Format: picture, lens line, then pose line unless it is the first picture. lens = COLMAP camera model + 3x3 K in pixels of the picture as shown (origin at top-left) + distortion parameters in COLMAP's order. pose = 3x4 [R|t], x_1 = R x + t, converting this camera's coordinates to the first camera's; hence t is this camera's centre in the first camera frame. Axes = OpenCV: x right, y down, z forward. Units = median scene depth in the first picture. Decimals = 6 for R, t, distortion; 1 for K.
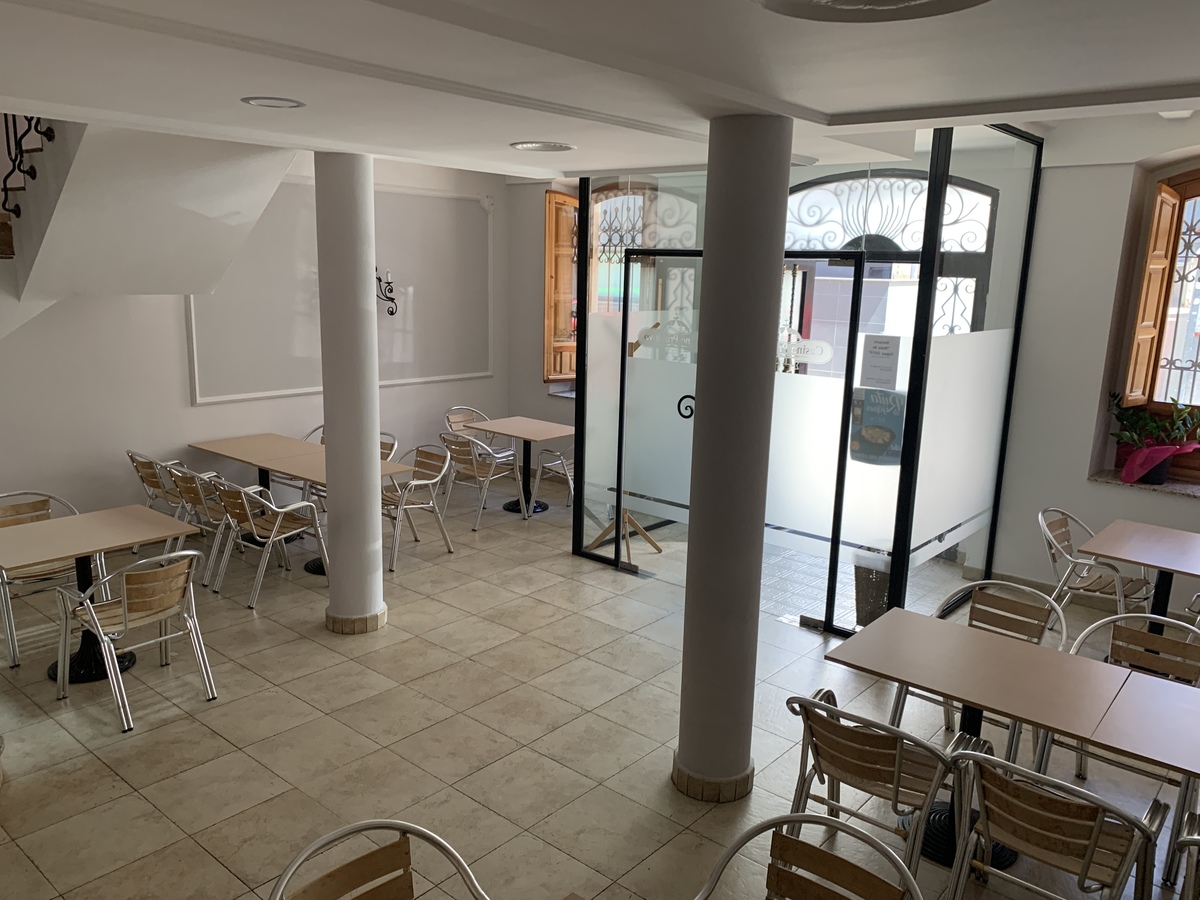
lens RADIAL K [[915.9, 0, 600.4], [0, 915.9, 453.5], [0, 0, 1]] dist [0.025054, -0.014755]
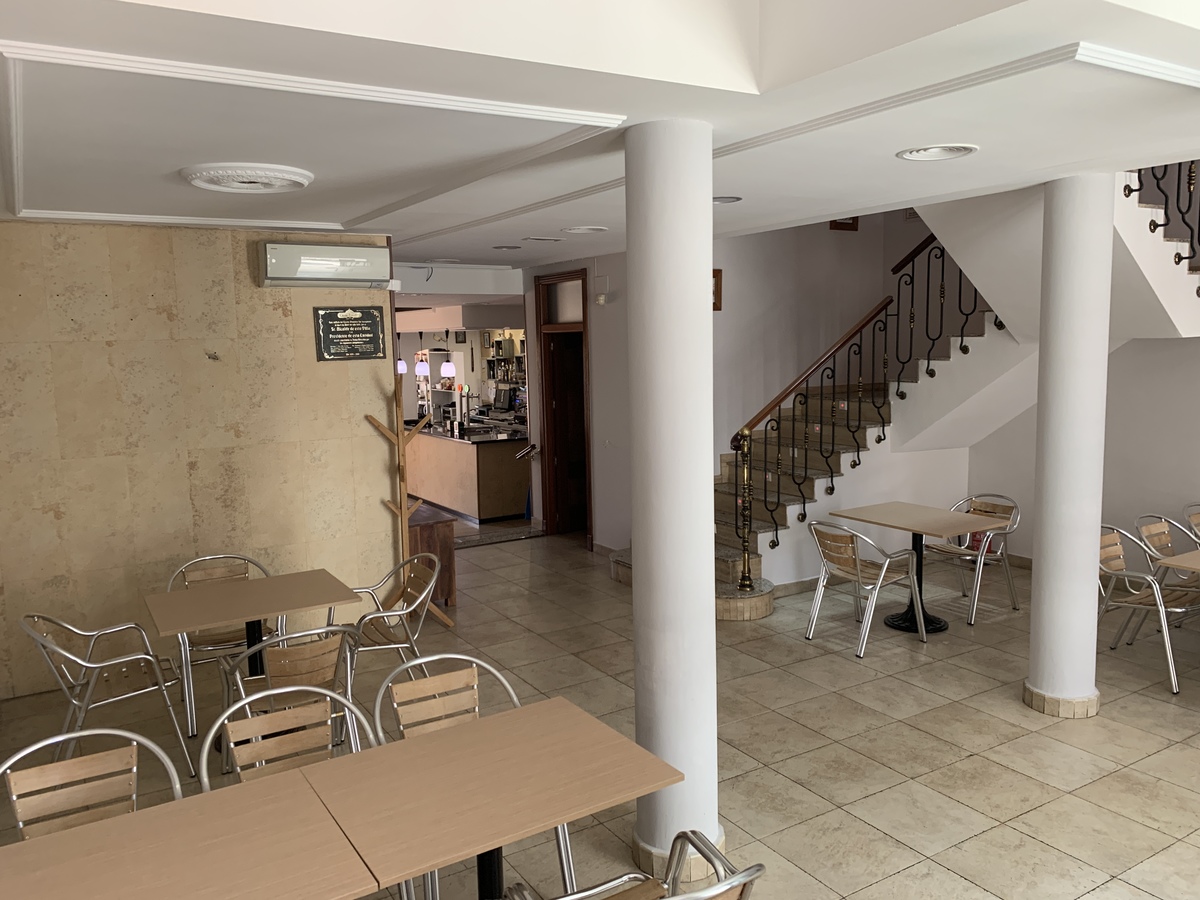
lens RADIAL K [[915.9, 0, 598.0], [0, 915.9, 439.4], [0, 0, 1]] dist [0.025054, -0.014755]
pose [[-0.306789, 0.079712, -0.948434, 0.715041], [-0.189681, 0.971377, 0.142996, -0.108115], [0.932685, 0.223770, -0.282888, 0.825391]]
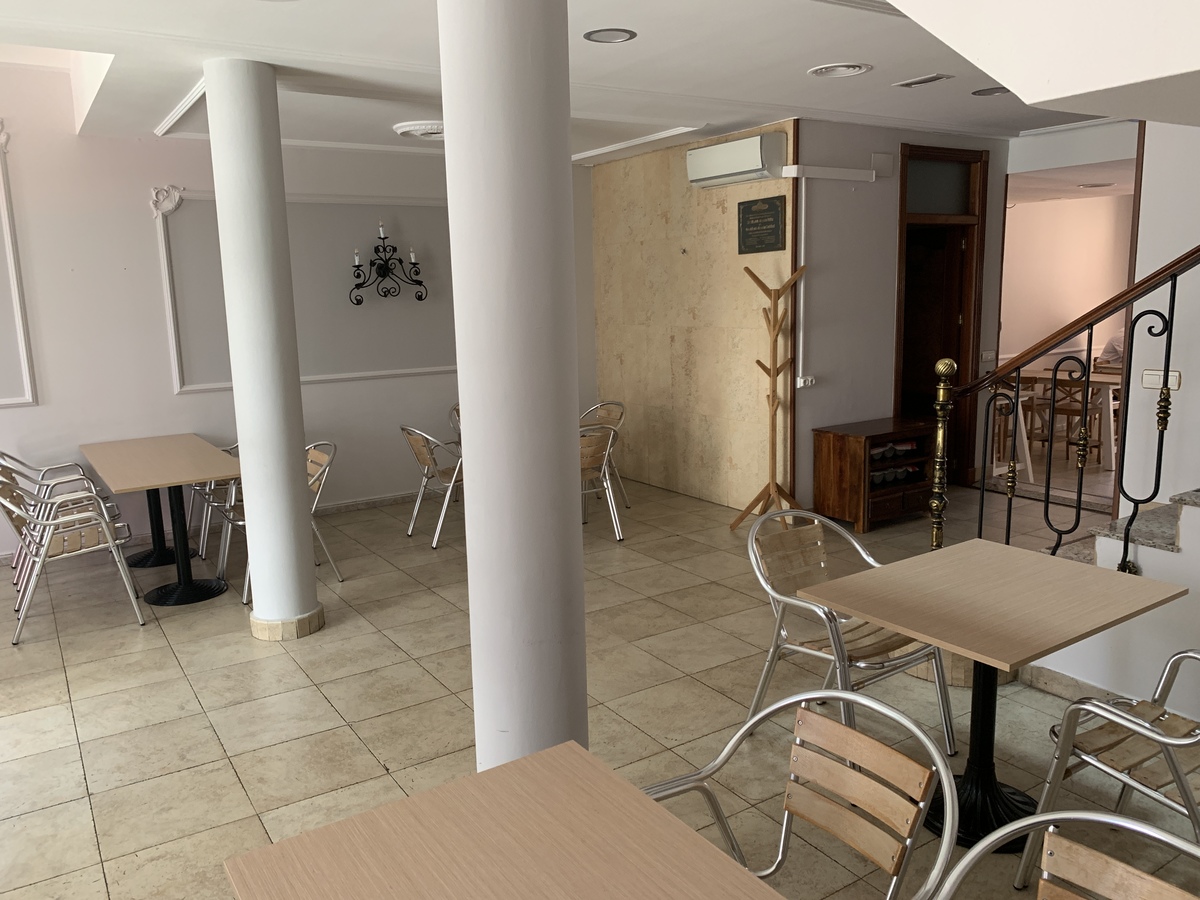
lens RADIAL K [[915.9, 0, 601.3], [0, 915.9, 461.0], [0, 0, 1]] dist [0.025054, -0.014755]
pose [[-0.958760, -0.058520, 0.278125, -0.435277], [0.057113, 0.918942, 0.390236, -0.207625], [-0.278418, 0.390027, -0.877703, 1.388532]]
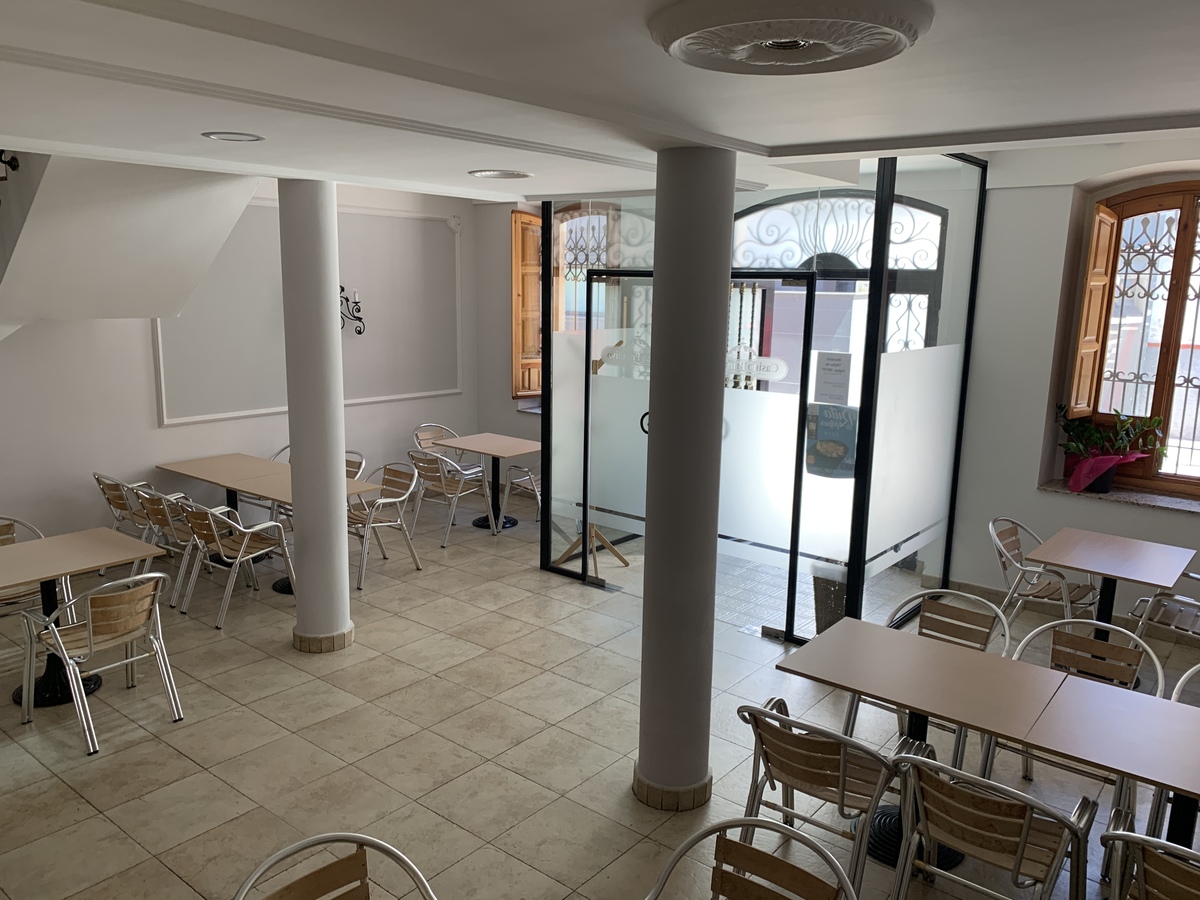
lens RADIAL K [[915.9, 0, 599.4], [0, 915.9, 449.5], [0, 0, 1]] dist [0.025054, -0.014755]
pose [[0.999600, -0.012708, 0.025270, 0.014713], [0.013170, 0.999748, -0.018190, -0.004223], [-0.025032, 0.018515, 0.999515, -0.020974]]
